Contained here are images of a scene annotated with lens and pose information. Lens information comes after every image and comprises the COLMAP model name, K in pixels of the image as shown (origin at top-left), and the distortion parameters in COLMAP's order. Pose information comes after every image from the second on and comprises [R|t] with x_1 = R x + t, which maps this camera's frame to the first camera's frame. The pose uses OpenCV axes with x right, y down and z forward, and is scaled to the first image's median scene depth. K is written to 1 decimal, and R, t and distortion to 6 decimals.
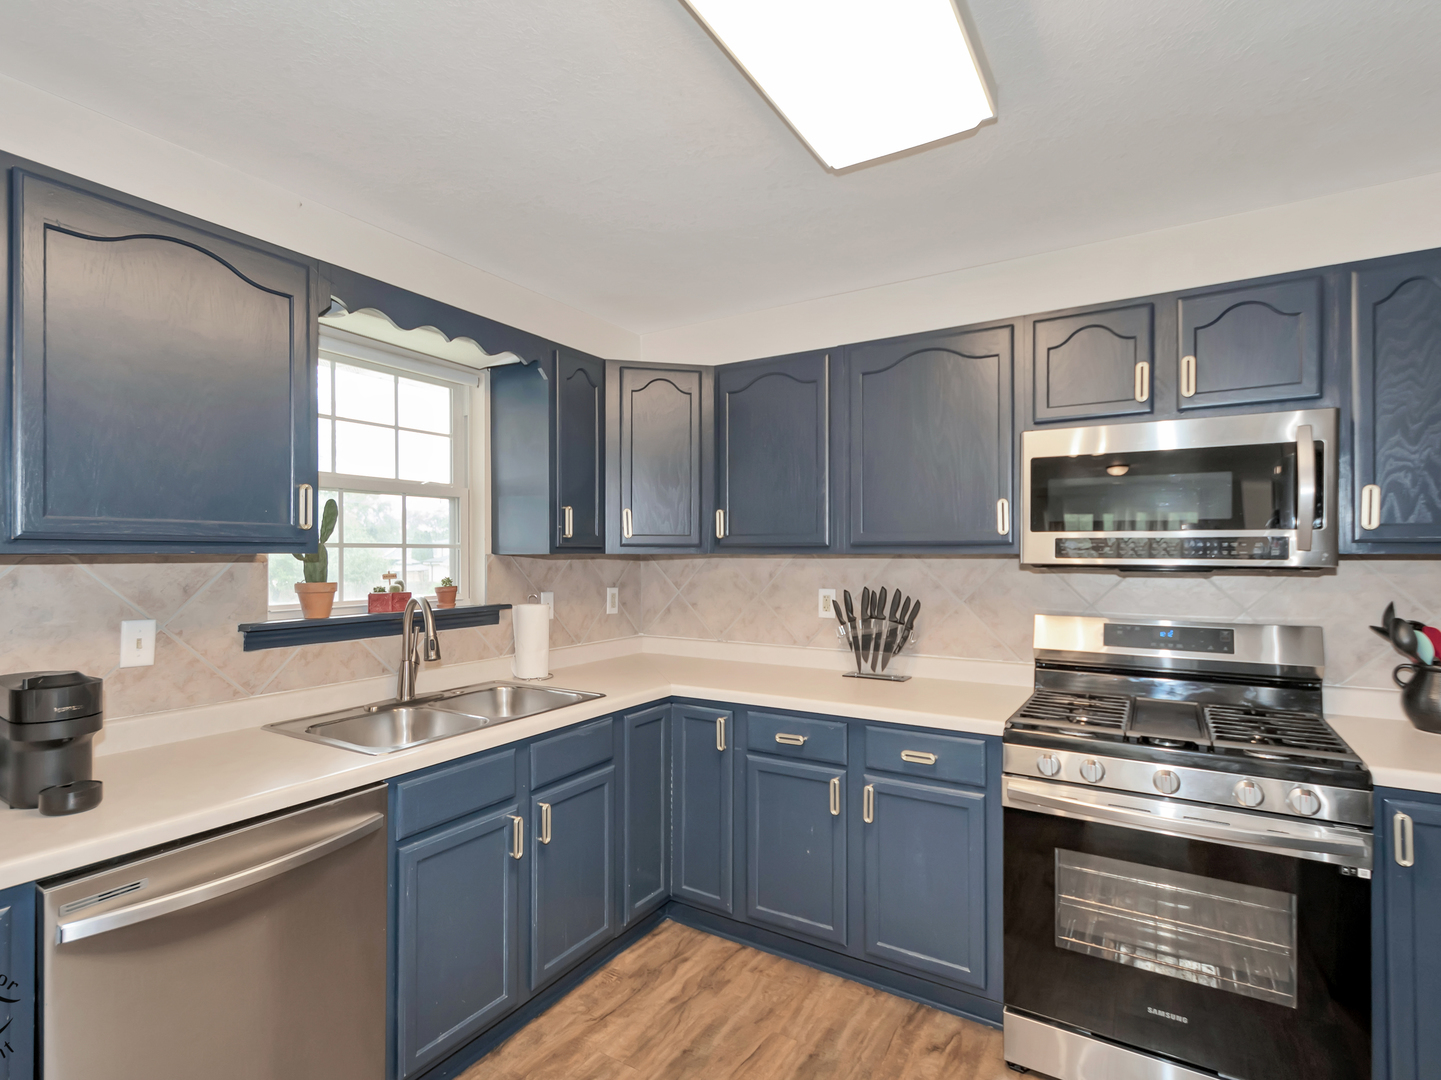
lens RADIAL K [[722.5, 0, 718.0], [0, 722.5, 553.5], [0, 0, 1]] dist [0.000574, 0.000975]
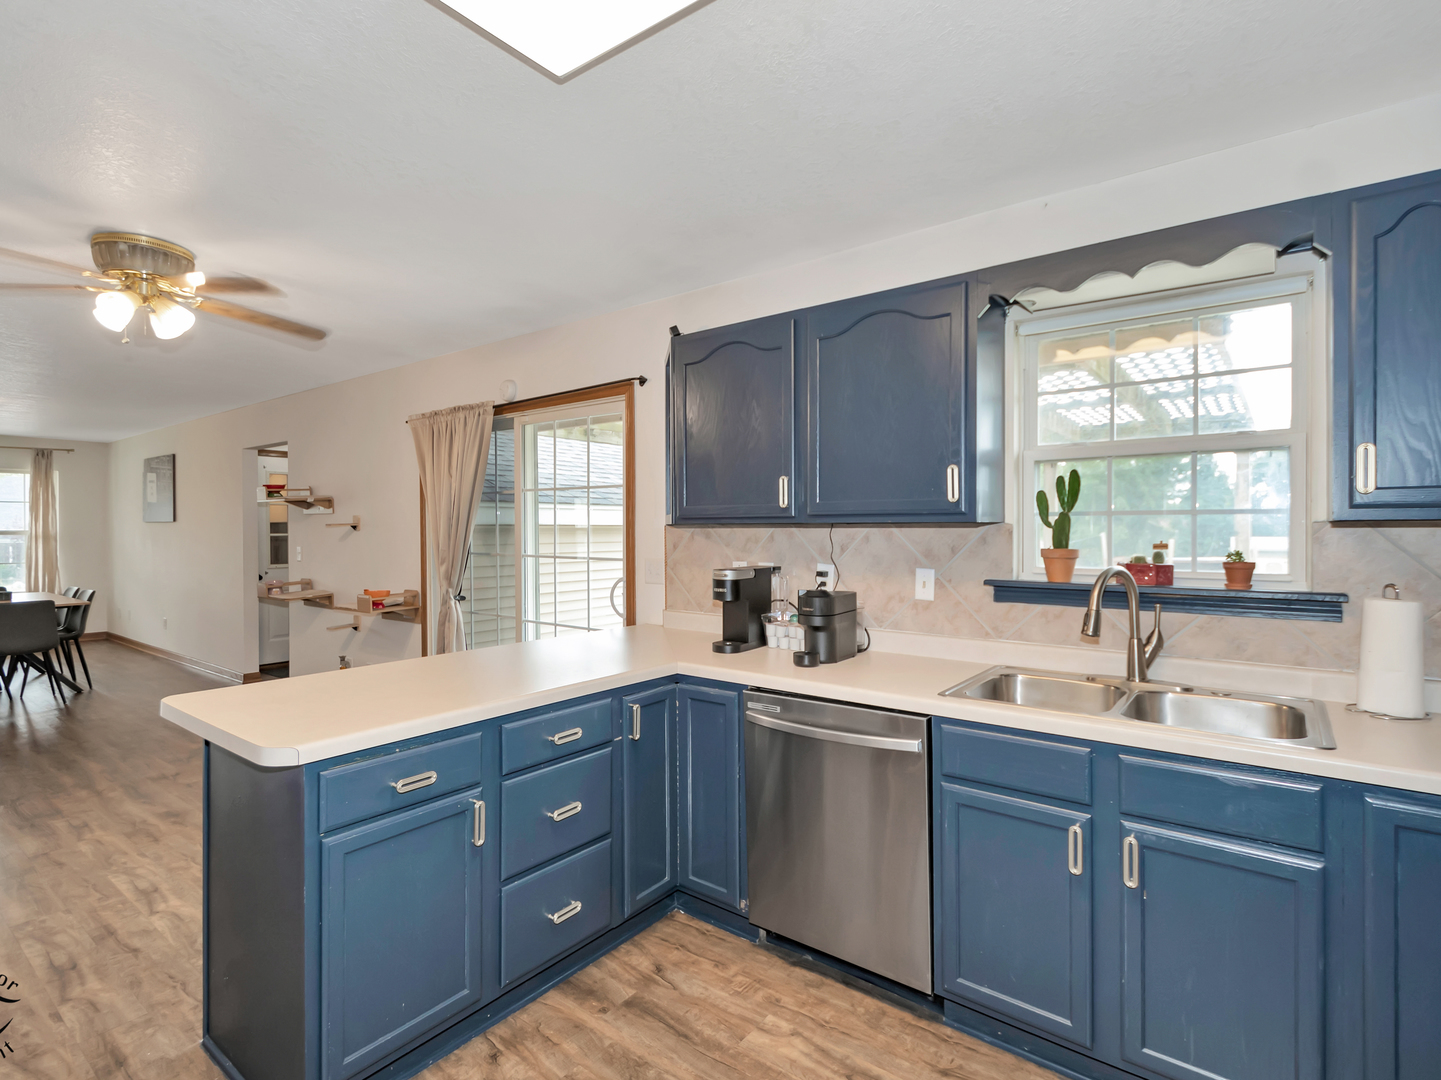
lens RADIAL K [[722.5, 0, 718.0], [0, 722.5, 553.5], [0, 0, 1]] dist [0.000574, 0.000975]
pose [[-0.101833, 0.041257, -0.993946, 0.450130], [0.005759, 0.999147, 0.040883, -0.000019], [0.994785, -0.001561, -0.101984, 0.481256]]
